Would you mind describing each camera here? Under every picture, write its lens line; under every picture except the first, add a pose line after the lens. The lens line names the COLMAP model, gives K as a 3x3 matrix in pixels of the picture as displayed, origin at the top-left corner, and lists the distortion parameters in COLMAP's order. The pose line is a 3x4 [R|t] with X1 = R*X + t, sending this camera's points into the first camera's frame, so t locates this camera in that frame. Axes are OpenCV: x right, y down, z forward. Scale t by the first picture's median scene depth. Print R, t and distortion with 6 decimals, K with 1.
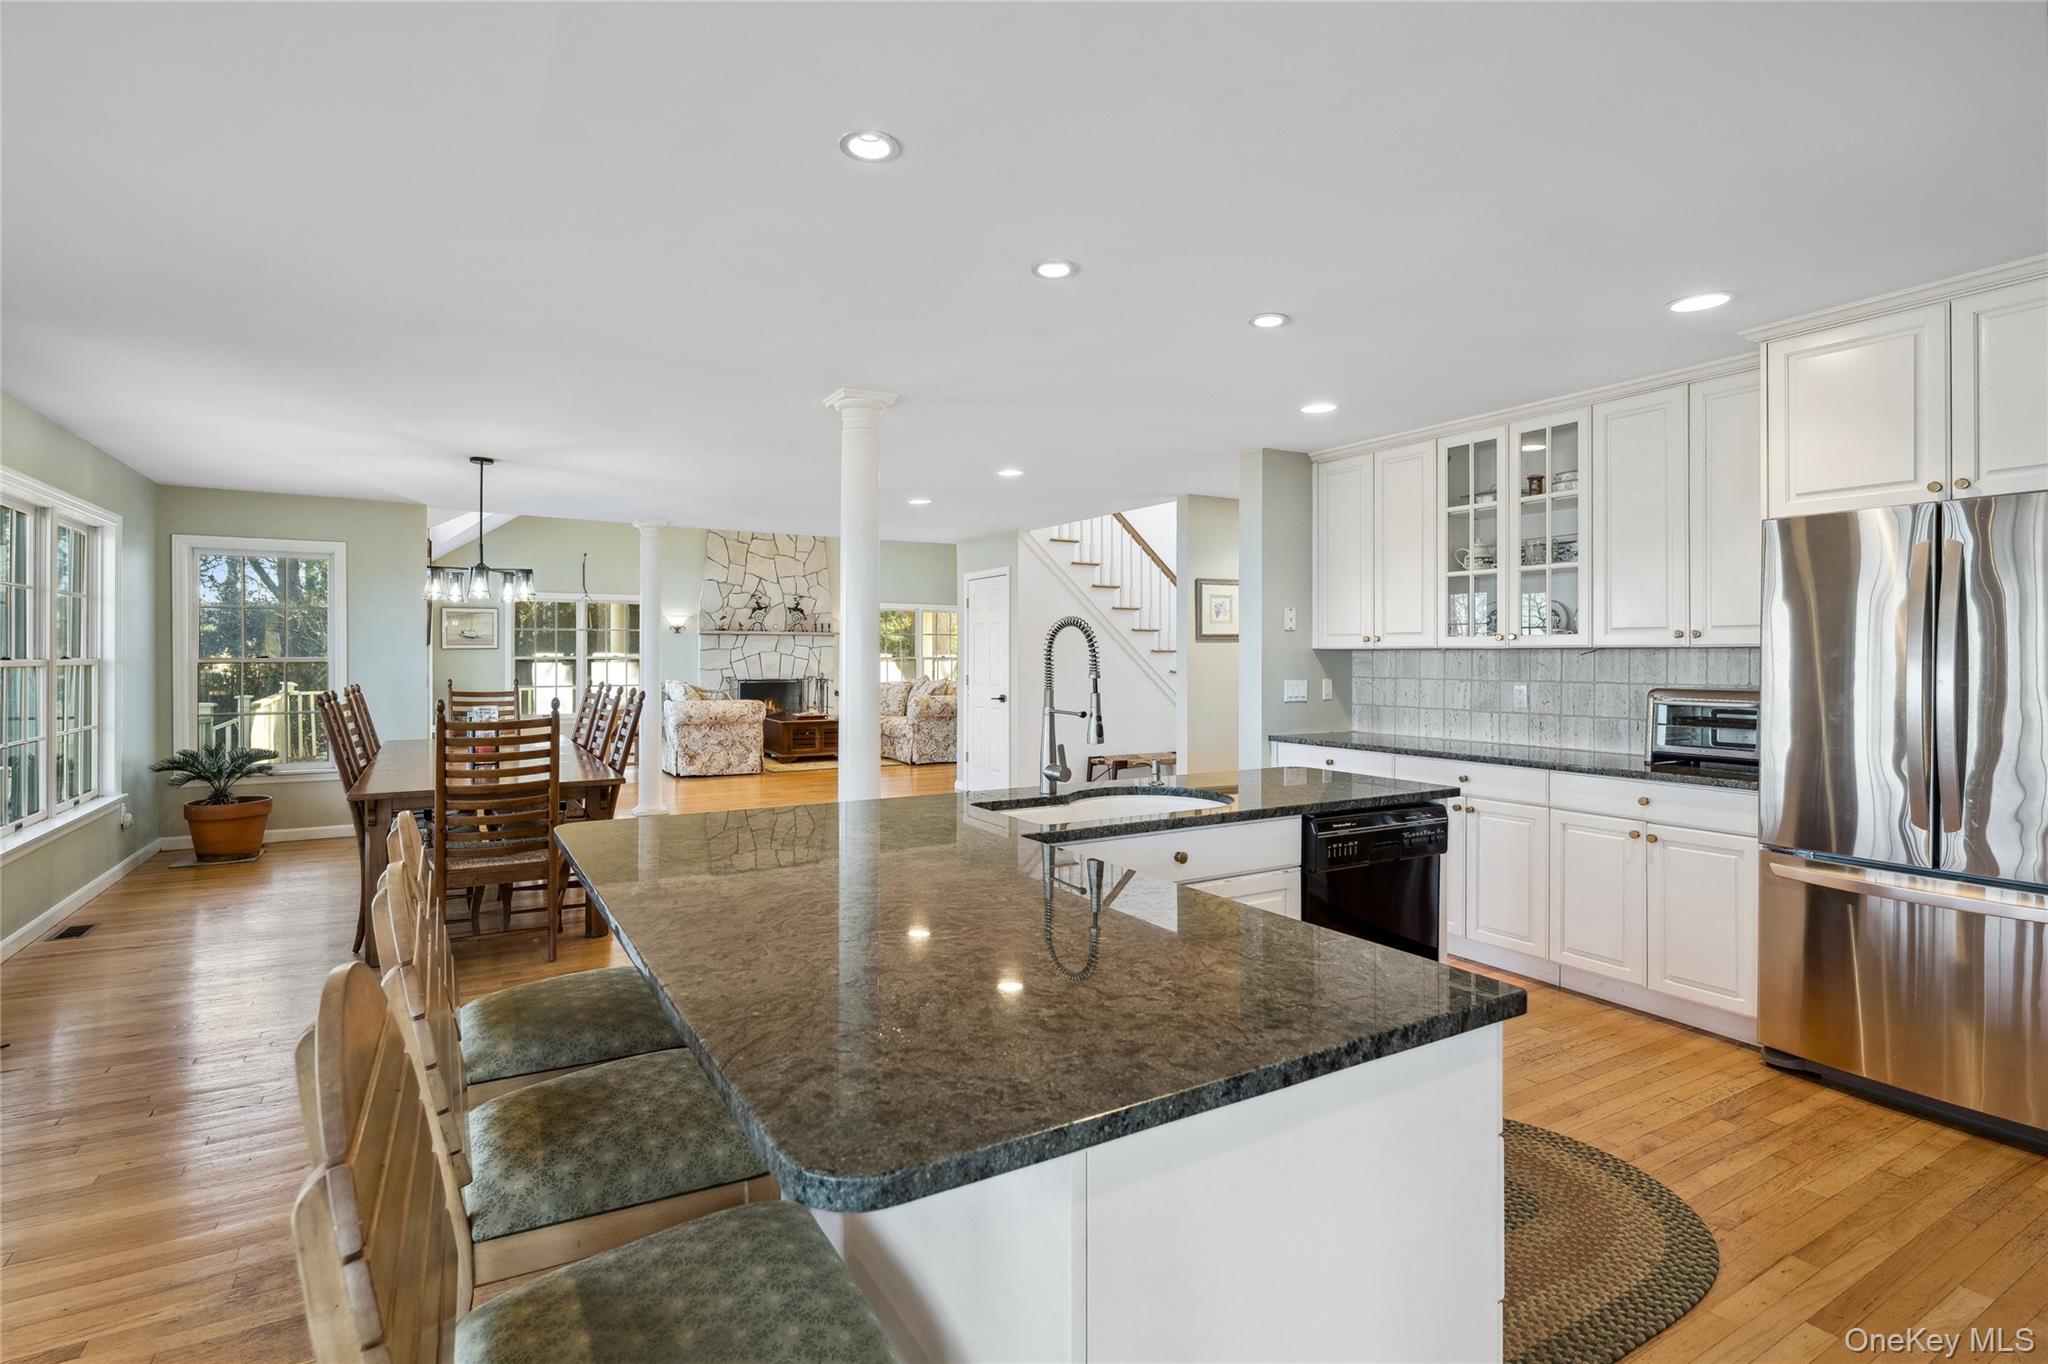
lens RADIAL K [[951.7, 0, 1031.7], [0, 951.7, 670.7], [0, 0, 1]] dist [-0.000376, 0.000904]
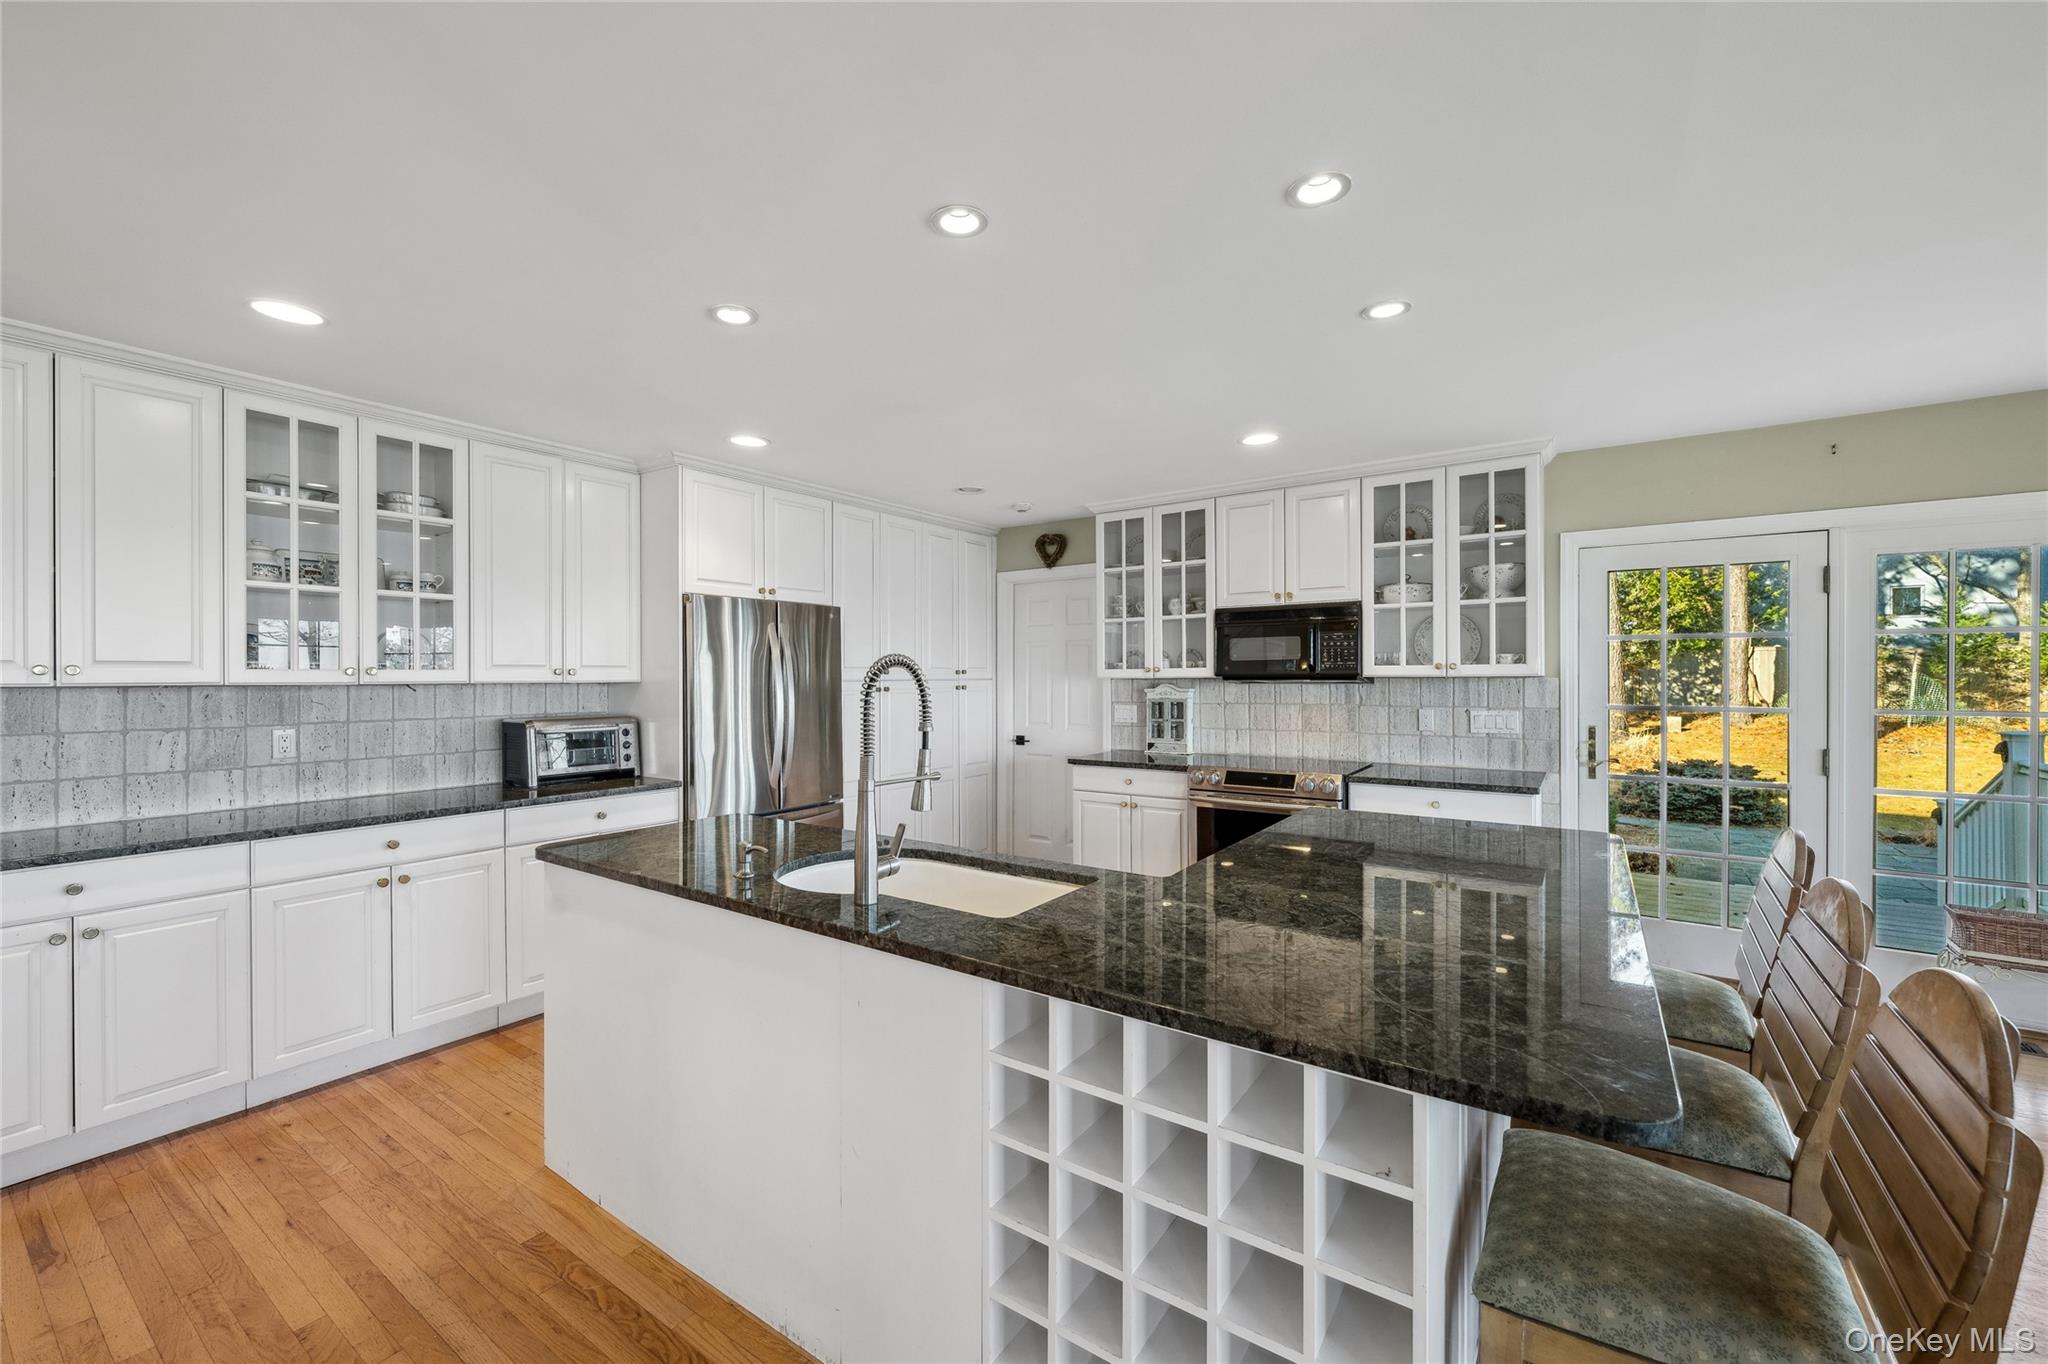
lens RADIAL K [[819.7, 0, 1024.2], [0, 819.7, 679.4], [0, 0, 1]] dist [0.003147, 0.000808]
pose [[-0.394079, -0.004227, 0.919067, -0.378155], [0.016002, 0.999806, 0.011460, -0.025757], [-0.918937, 0.019223, -0.393935, 0.713313]]
